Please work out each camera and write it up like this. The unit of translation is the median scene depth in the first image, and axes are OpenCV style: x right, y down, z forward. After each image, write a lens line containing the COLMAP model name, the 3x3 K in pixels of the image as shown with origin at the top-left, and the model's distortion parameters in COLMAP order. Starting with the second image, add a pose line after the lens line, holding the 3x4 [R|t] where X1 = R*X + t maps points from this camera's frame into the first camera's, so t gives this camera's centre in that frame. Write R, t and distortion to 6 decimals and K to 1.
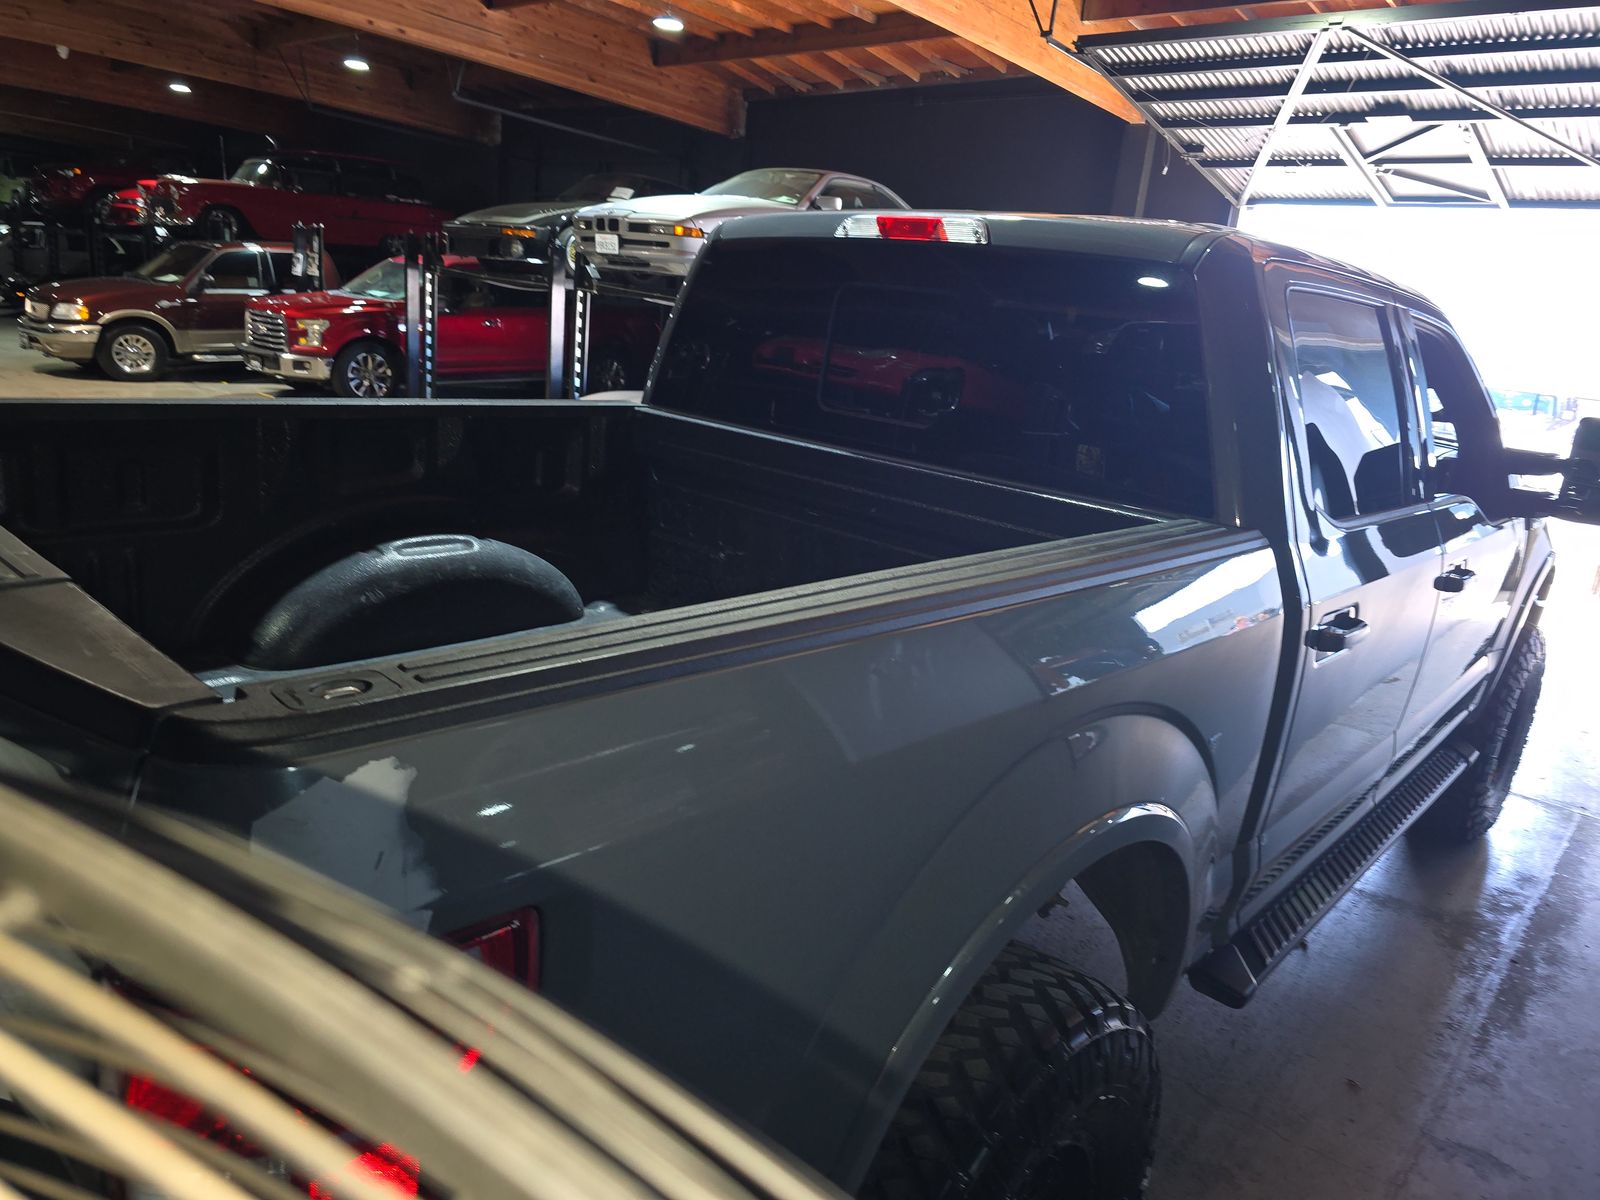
lens RADIAL K [[1068.9, 0, 800.0], [0, 1068.9, 600.0], [0, 0, 1]] dist [0.025756, -0.037246]
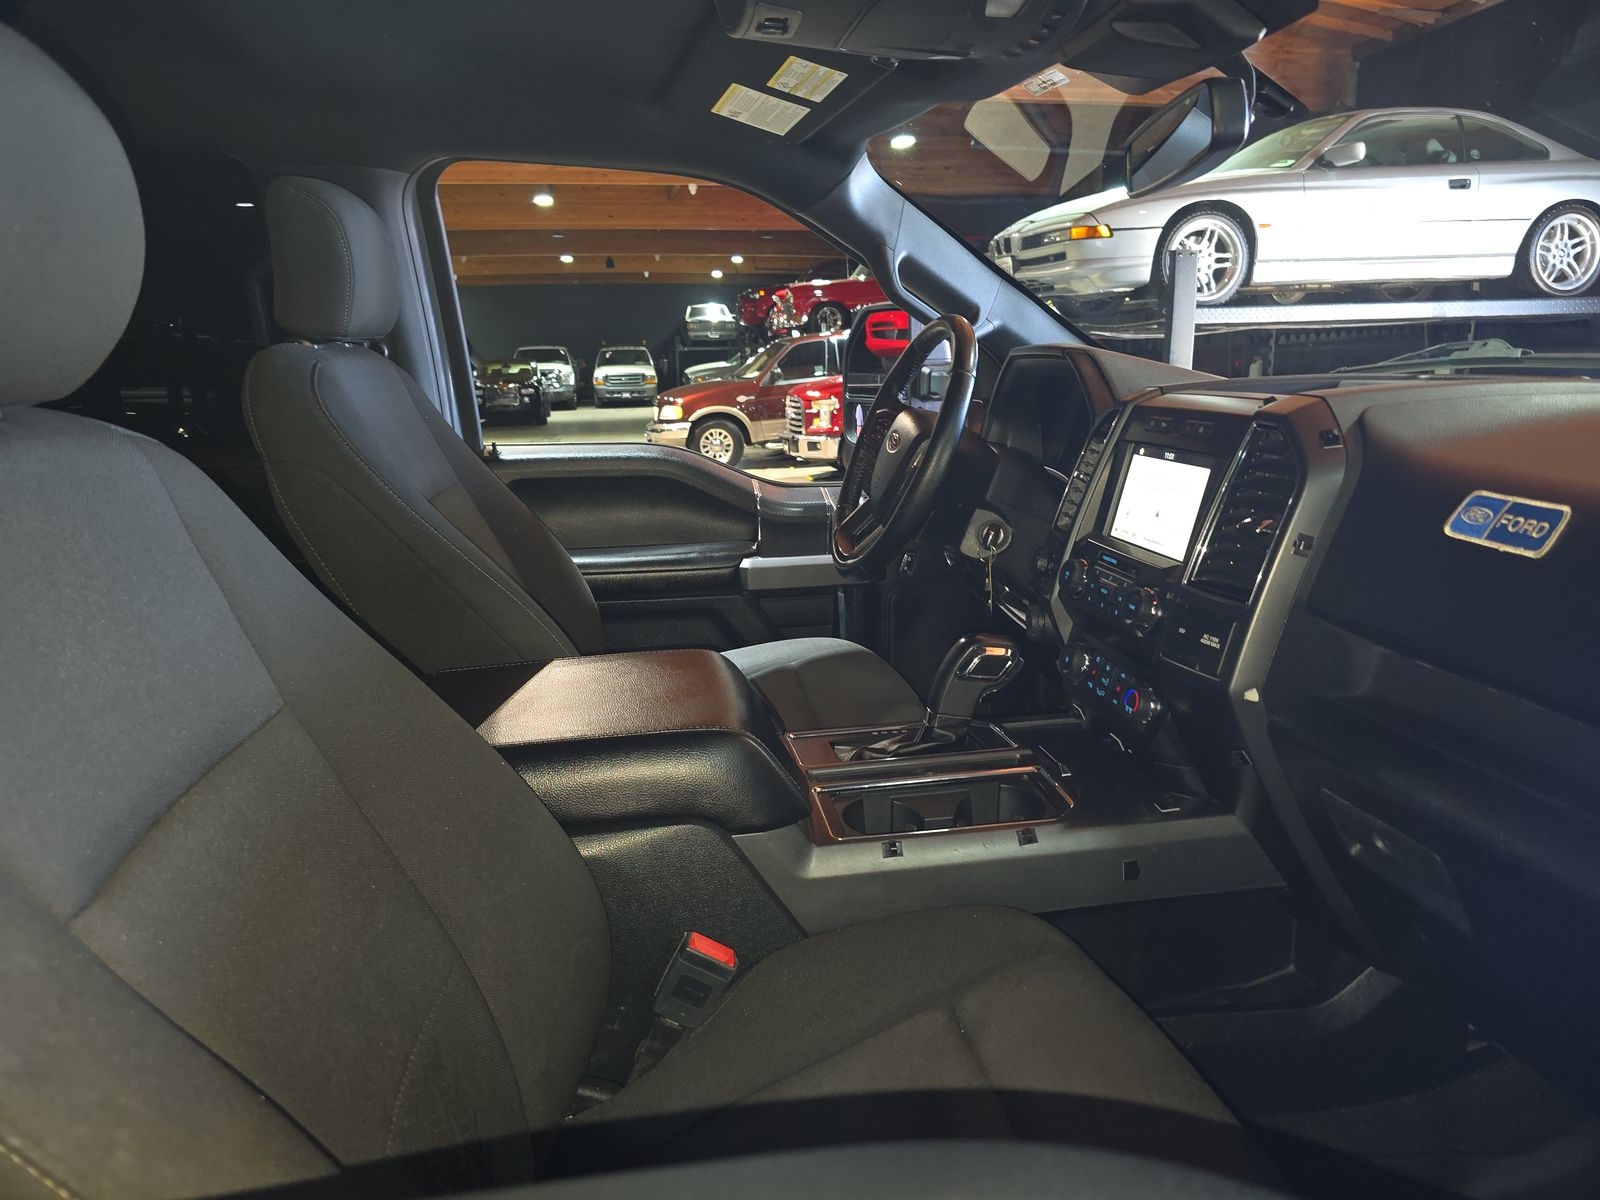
lens RADIAL K [[1068.9, 0, 800.0], [0, 1068.9, 600.0], [0, 0, 1]] dist [0.025756, -0.037246]
pose [[0.771958, 0.027400, -0.635083, 0.151703], [-0.070345, 0.996617, -0.042508, -0.031566], [0.631769, 0.077489, 0.771274, 0.223855]]
